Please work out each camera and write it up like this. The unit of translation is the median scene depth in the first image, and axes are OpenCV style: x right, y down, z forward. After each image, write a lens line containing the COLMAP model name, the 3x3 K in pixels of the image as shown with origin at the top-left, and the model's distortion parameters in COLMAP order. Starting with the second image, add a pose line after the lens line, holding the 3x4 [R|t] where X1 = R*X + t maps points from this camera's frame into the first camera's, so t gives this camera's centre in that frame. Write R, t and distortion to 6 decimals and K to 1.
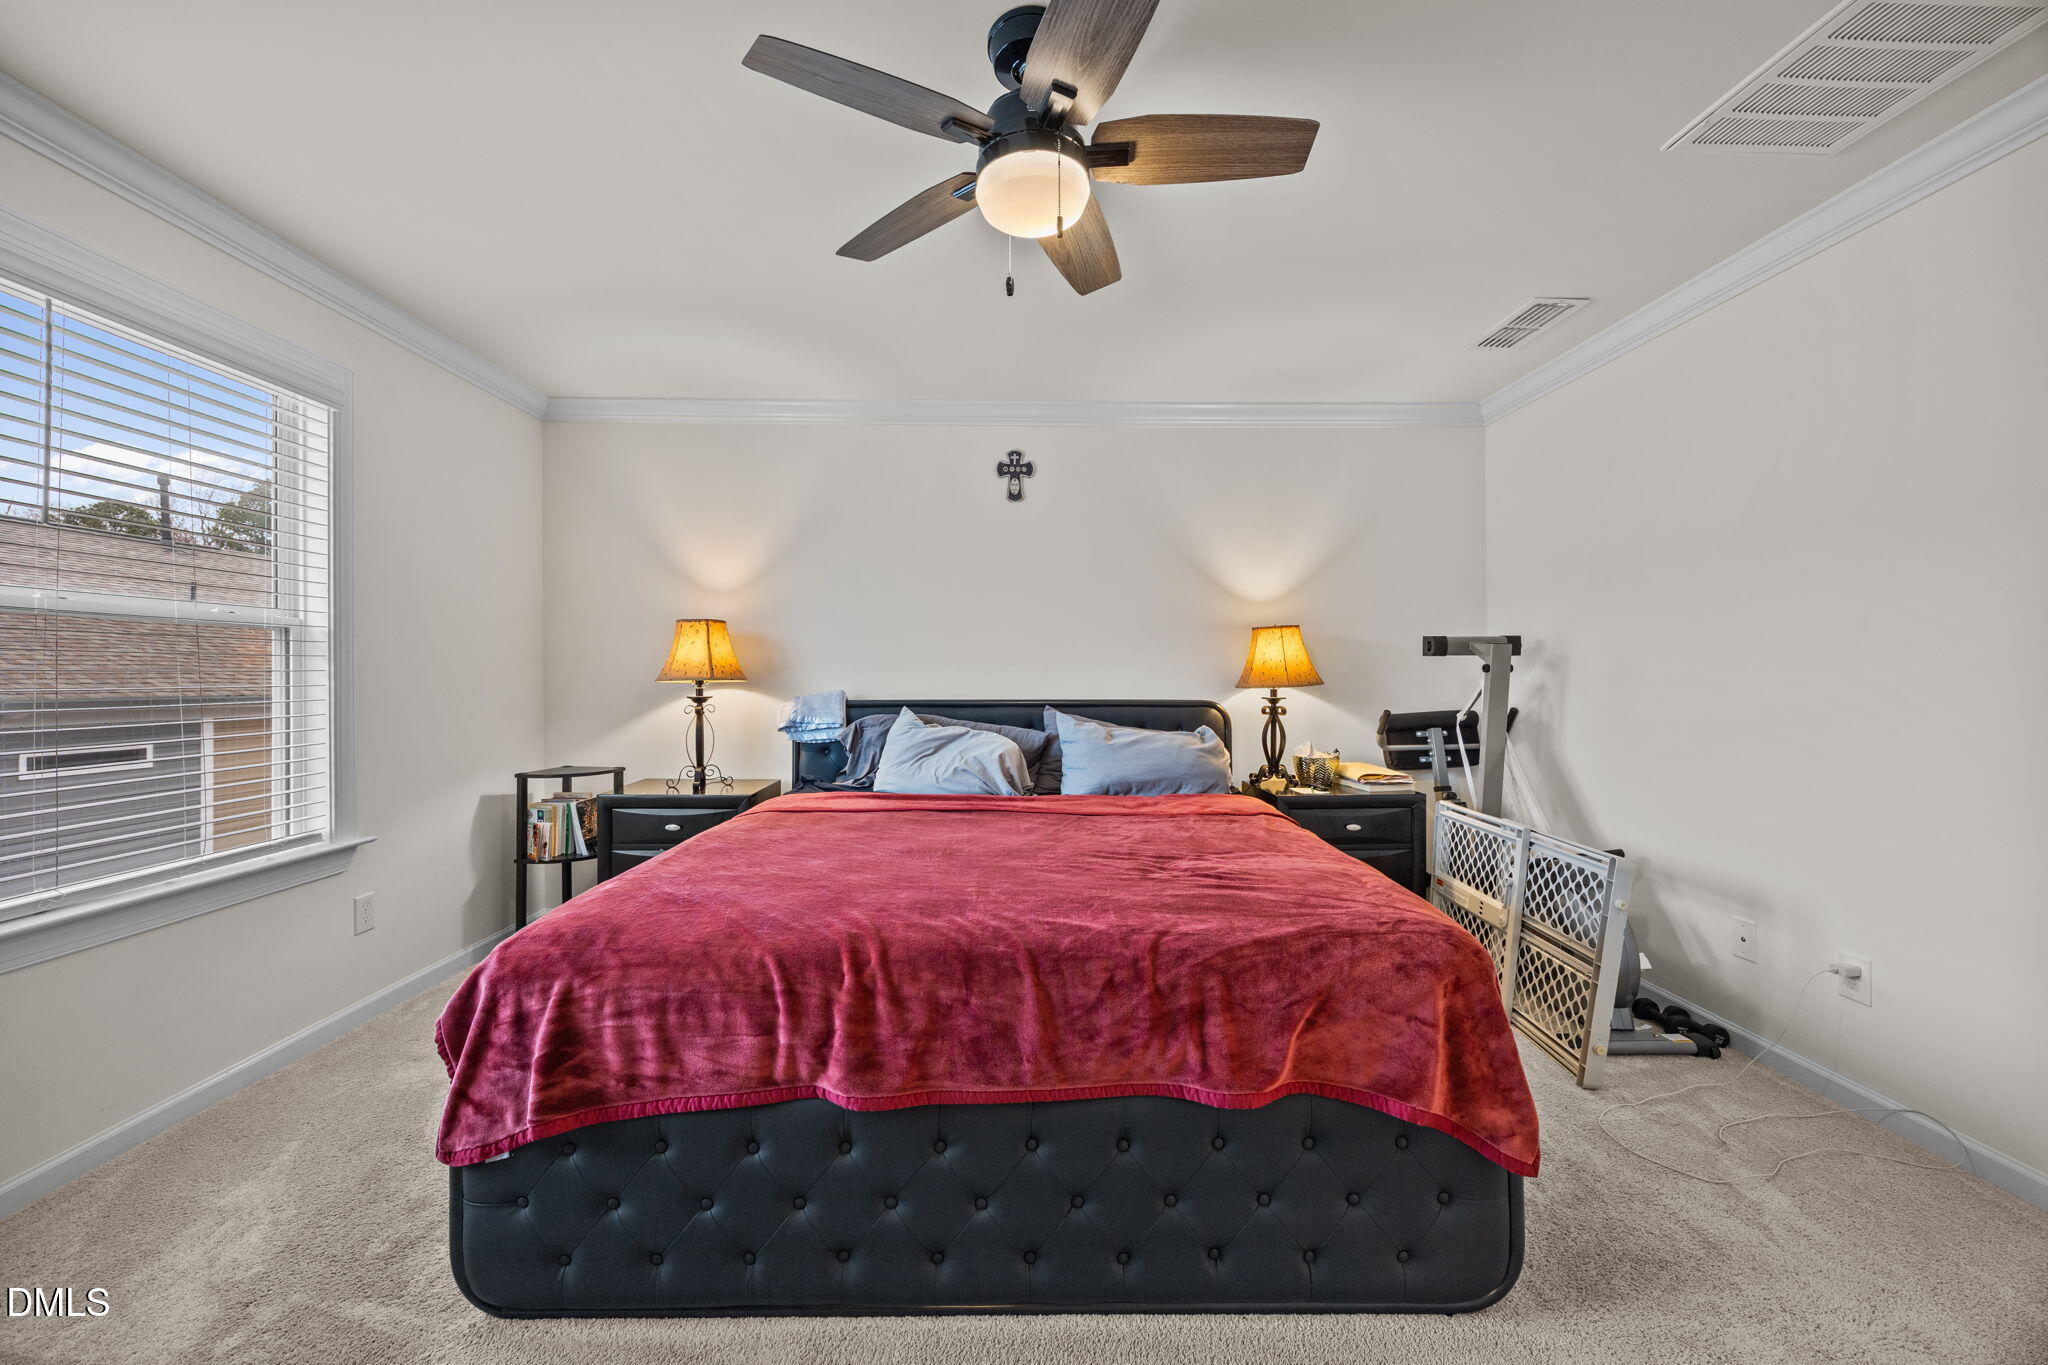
lens RADIAL K [[779.1, 0, 1024.0], [0, 779.1, 682.5], [0, 0, 1]] dist [-0.001162, -0.000230]
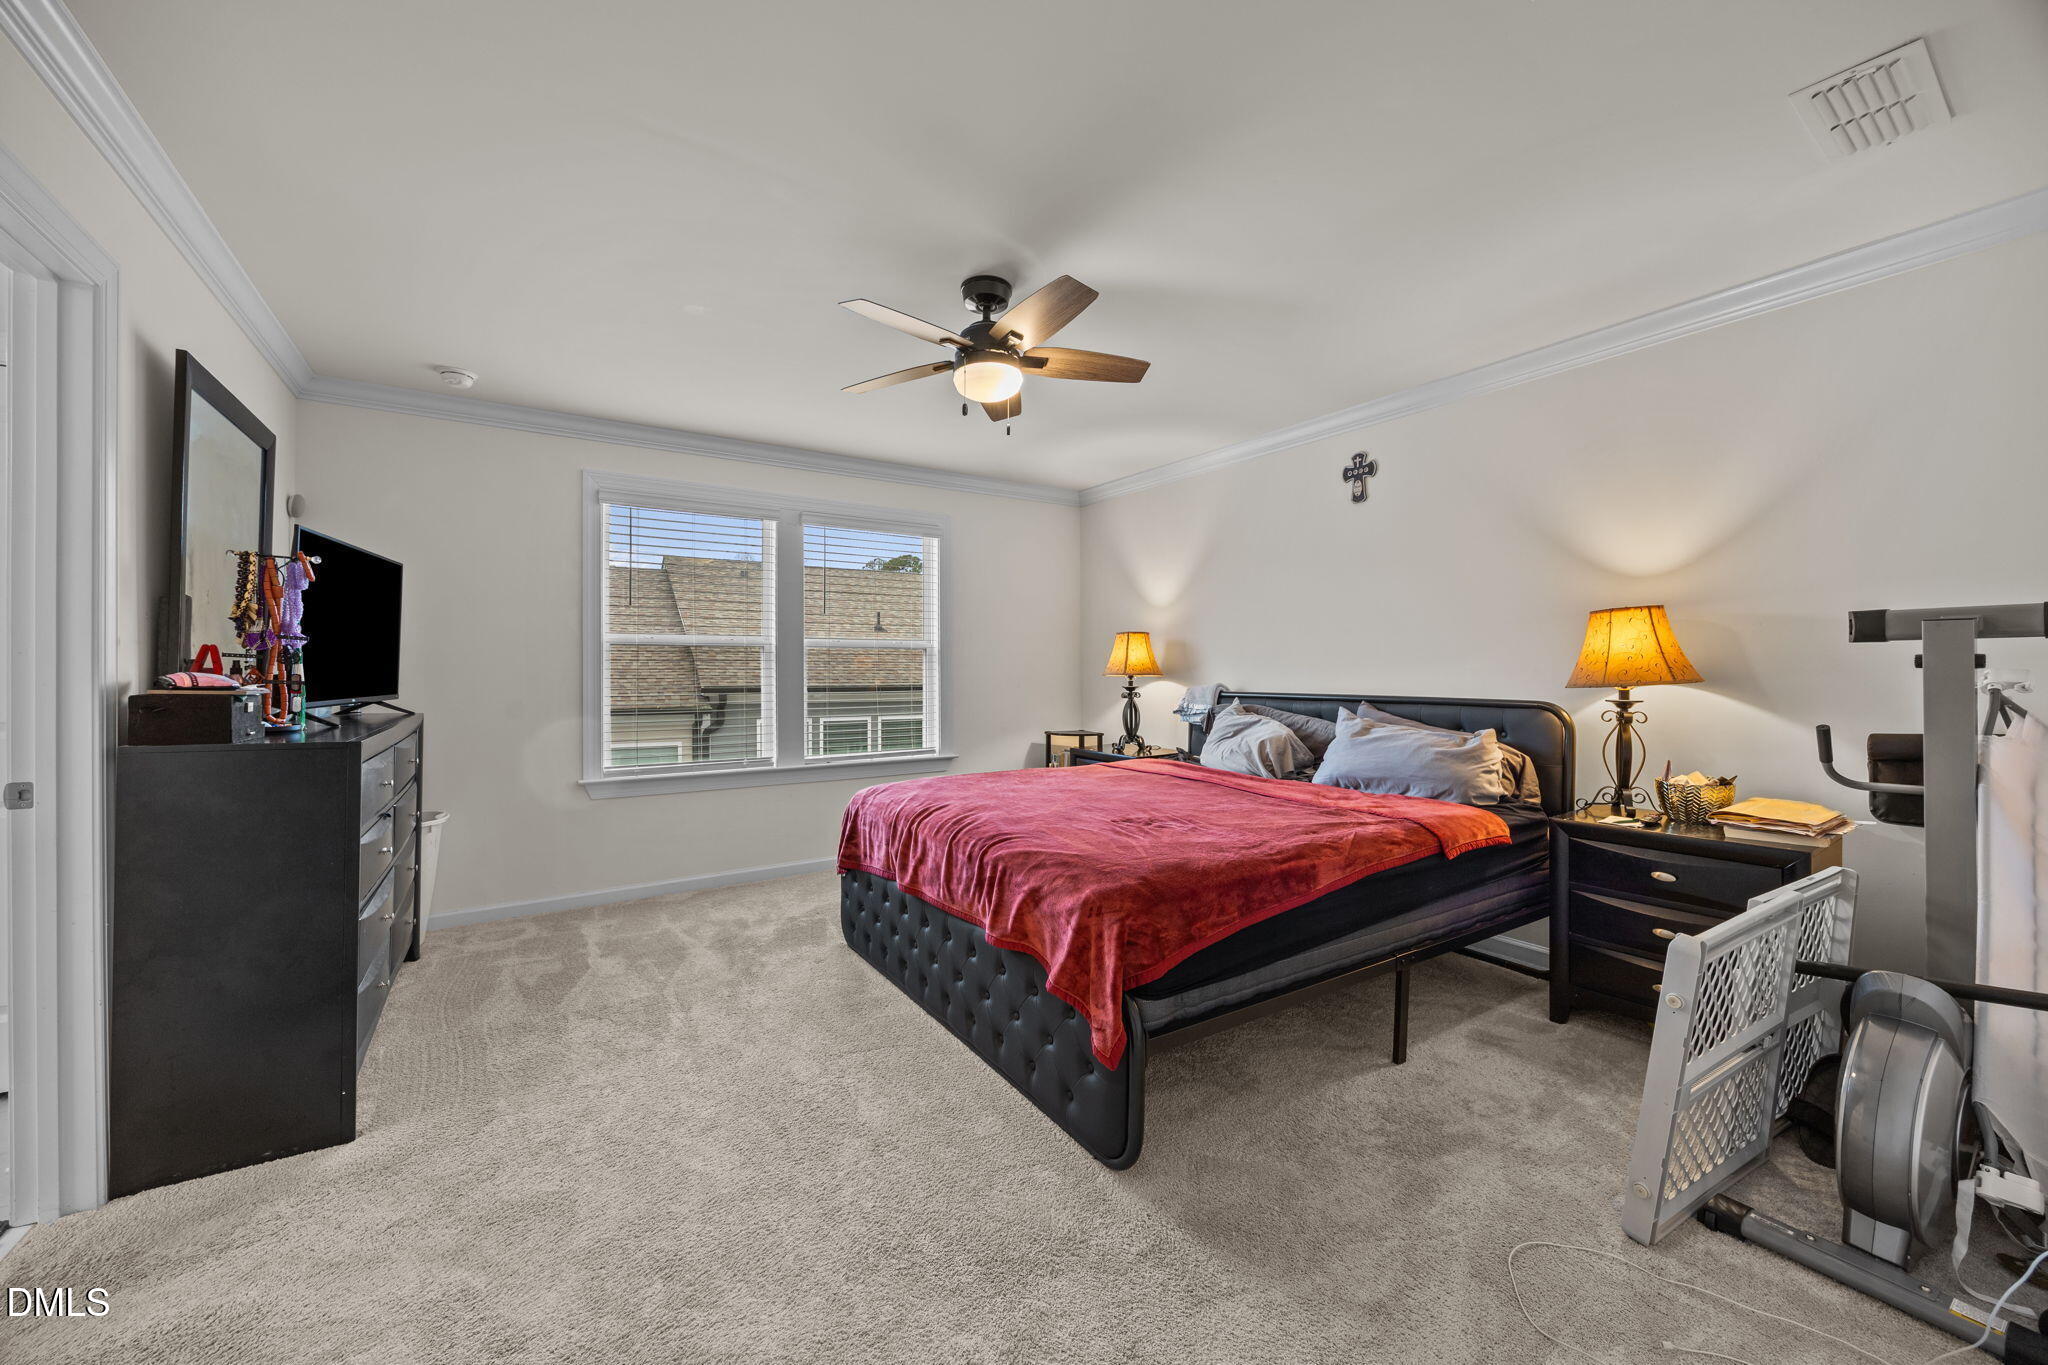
lens RADIAL K [[779.1, 0, 1024.0], [0, 779.1, 682.5], [0, 0, 1]] dist [-0.001162, -0.000230]
pose [[0.537315, 0.013568, -0.843272, 0.662869], [-0.011963, 0.999893, 0.008465, 0.001734], [0.843297, 0.005540, 0.537420, 0.080358]]
